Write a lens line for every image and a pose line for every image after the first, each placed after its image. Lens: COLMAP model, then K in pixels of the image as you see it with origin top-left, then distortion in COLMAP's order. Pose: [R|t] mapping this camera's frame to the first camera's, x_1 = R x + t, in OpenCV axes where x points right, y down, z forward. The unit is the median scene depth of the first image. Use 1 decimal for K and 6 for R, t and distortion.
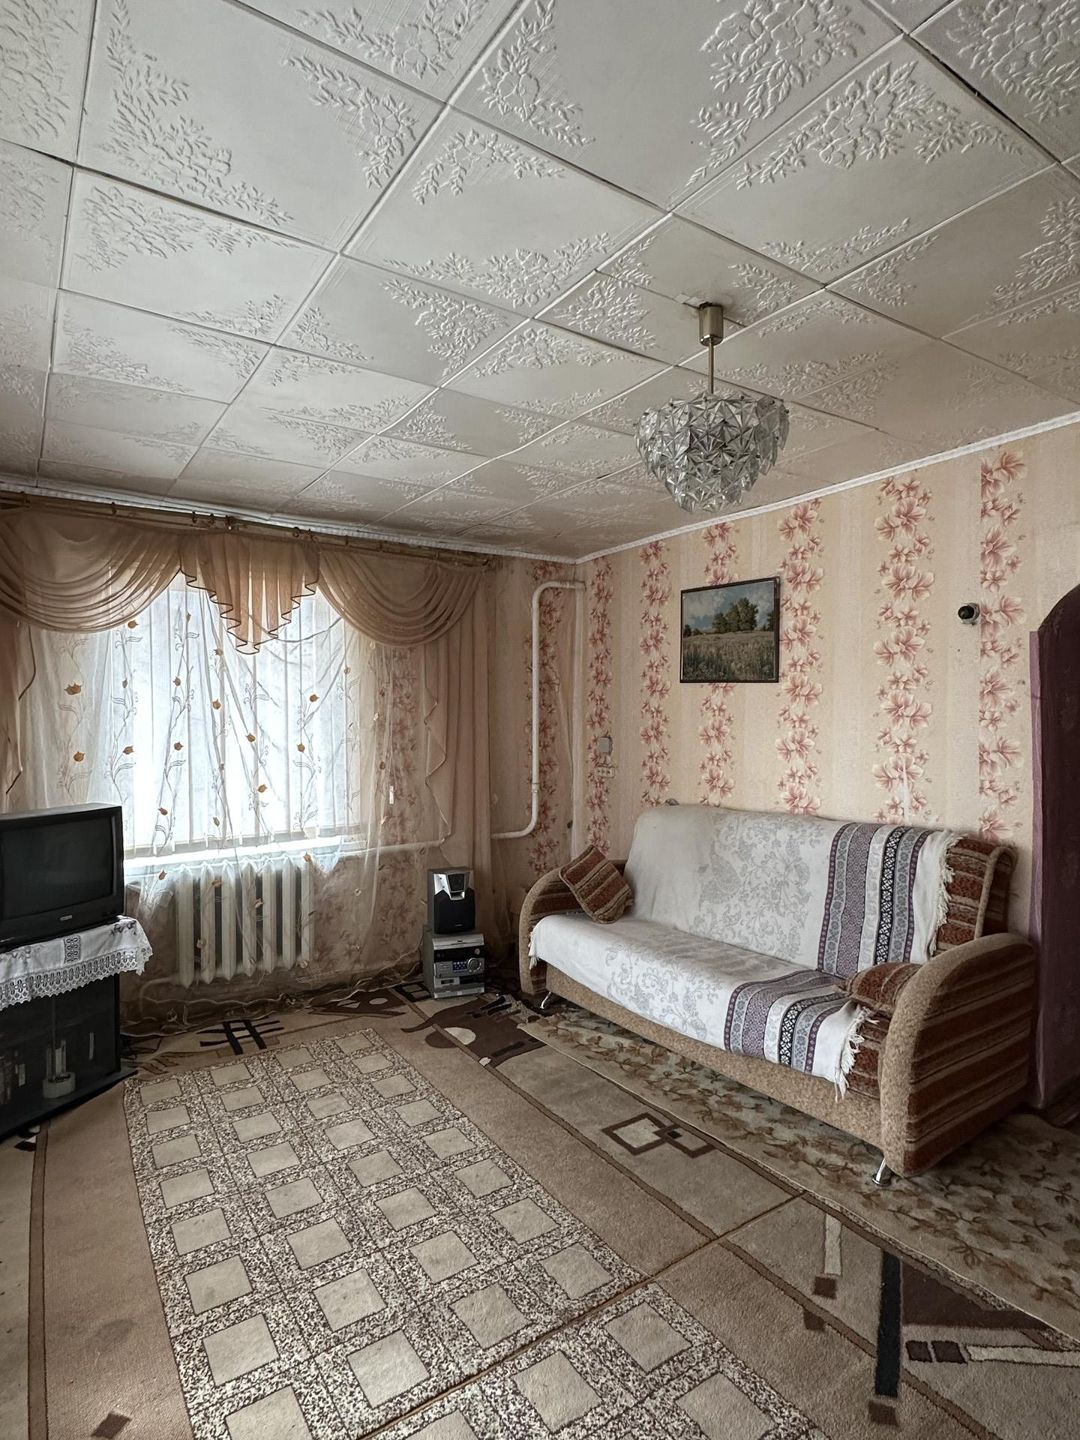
lens RADIAL K [[774.8, 0, 538.4], [0, 774.8, 721.8], [0, 0, 1]] dist [-0.002611, 0.000263]
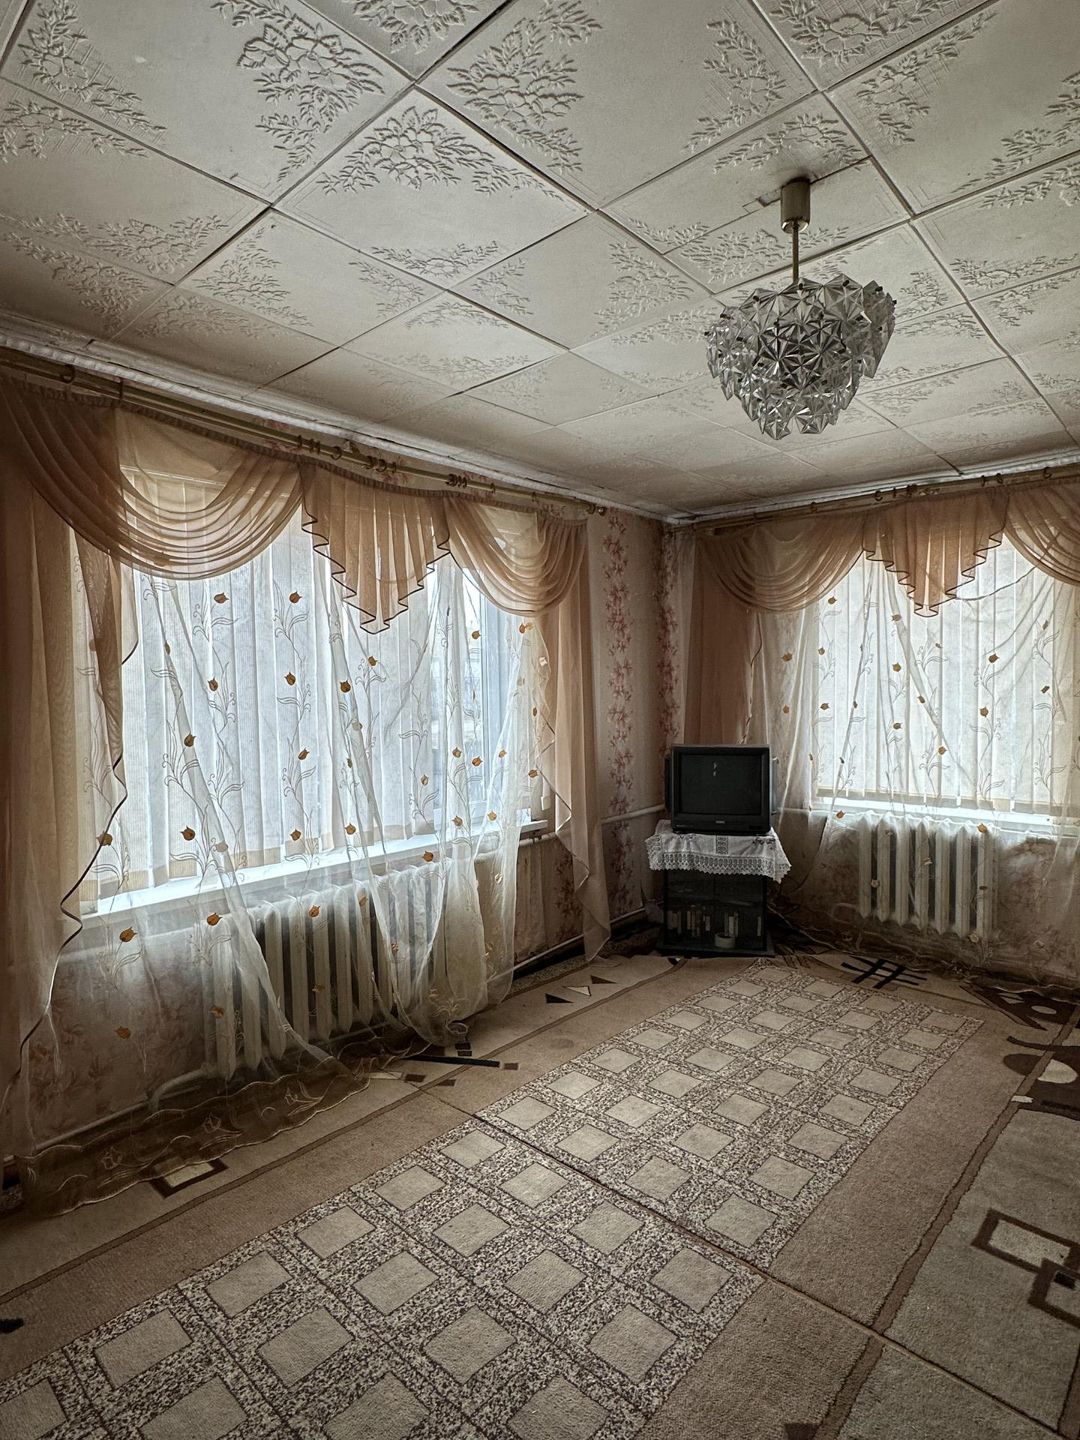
lens RADIAL K [[774.8, 0, 539.1], [0, 774.8, 722.1], [0, 0, 1]] dist [-0.002611, 0.000263]
pose [[0.229360, 0.054001, -0.971843, 0.661235], [-0.006191, 0.998521, 0.054022, -0.001556], [0.973322, -0.006374, 0.229355, 0.356345]]
